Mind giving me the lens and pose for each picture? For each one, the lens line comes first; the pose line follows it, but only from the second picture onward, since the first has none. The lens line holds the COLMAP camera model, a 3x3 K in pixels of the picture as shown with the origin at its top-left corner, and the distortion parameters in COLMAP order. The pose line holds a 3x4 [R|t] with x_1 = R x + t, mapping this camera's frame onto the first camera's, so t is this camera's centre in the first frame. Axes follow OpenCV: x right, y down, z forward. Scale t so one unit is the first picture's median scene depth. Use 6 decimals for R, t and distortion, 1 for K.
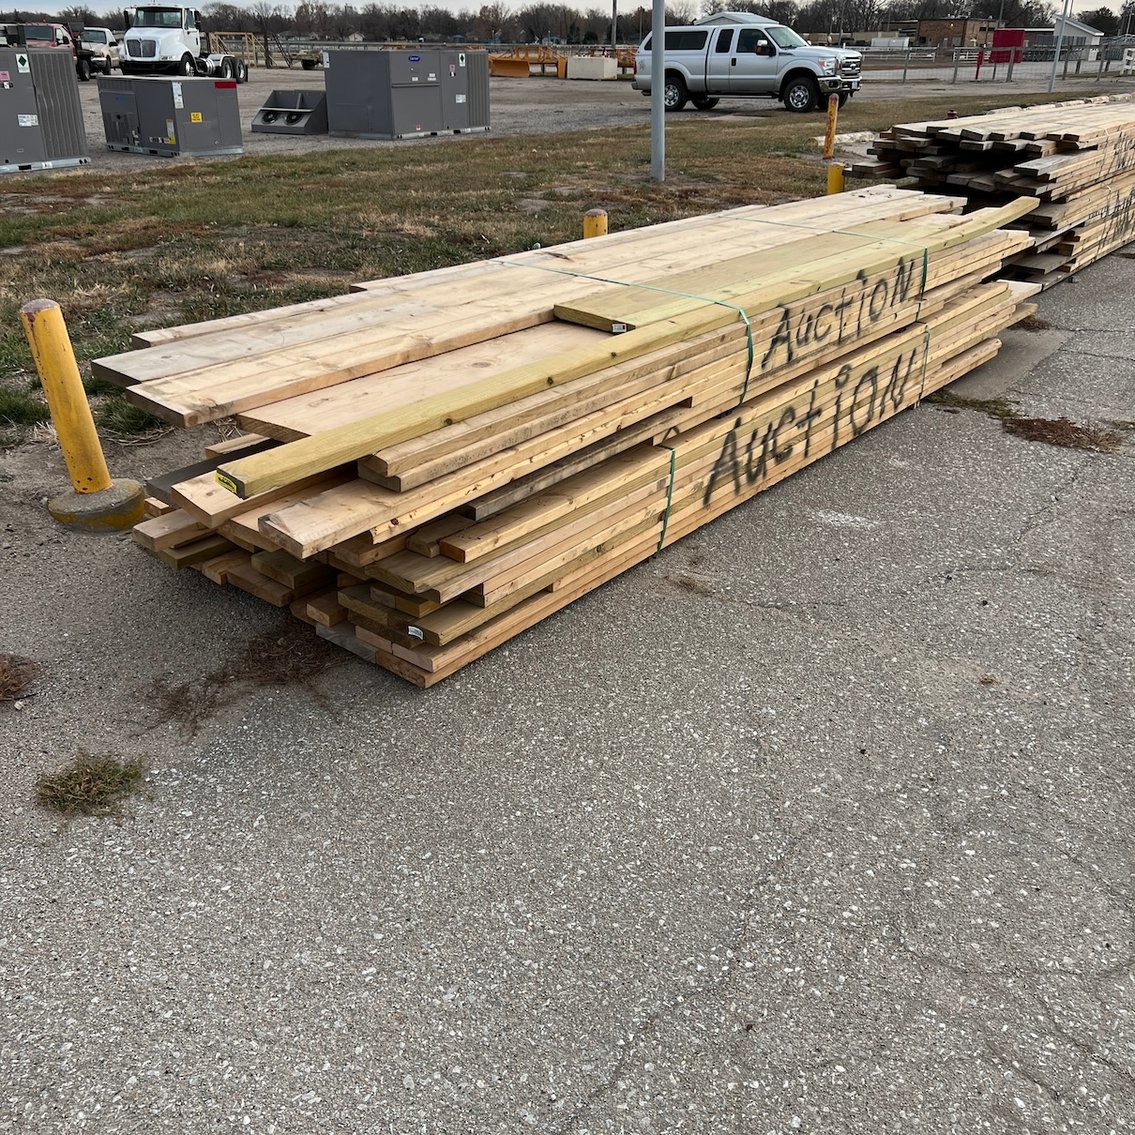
lens RADIAL K [[1142.9, 0, 567.5], [0, 1142.9, 567.5], [0, 0, 1]] dist [0.032193, -0.035215]
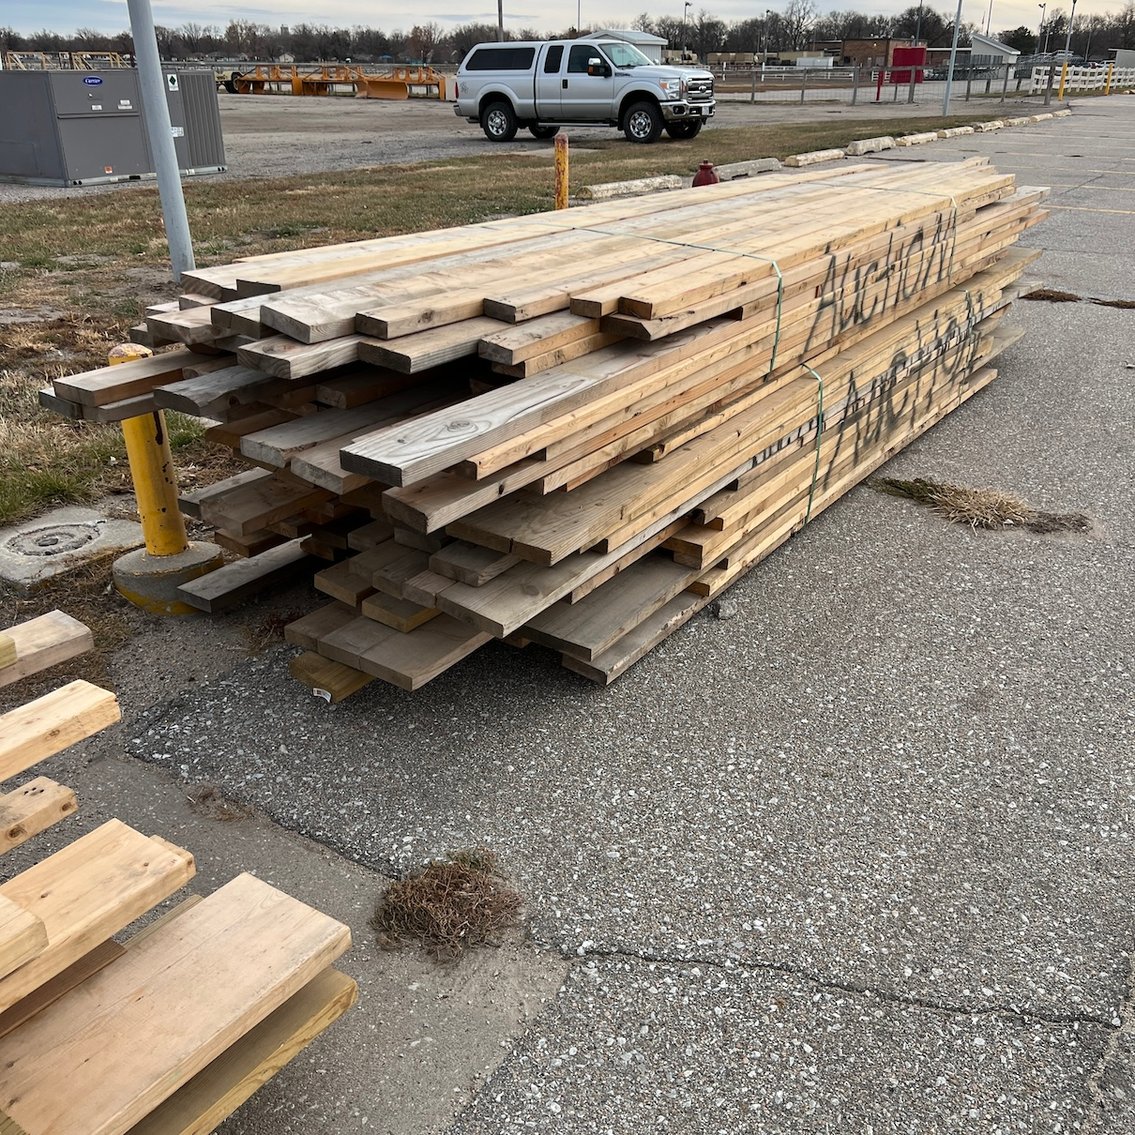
lens RADIAL K [[1142.9, 0, 567.5], [0, 1142.9, 567.5], [0, 0, 1]] dist [0.032193, -0.035215]
pose [[0.998673, -0.023183, 0.045989, 0.091732], [0.023849, 0.999618, -0.013997, -0.065840], [-0.045647, 0.015076, 0.998844, 0.146541]]
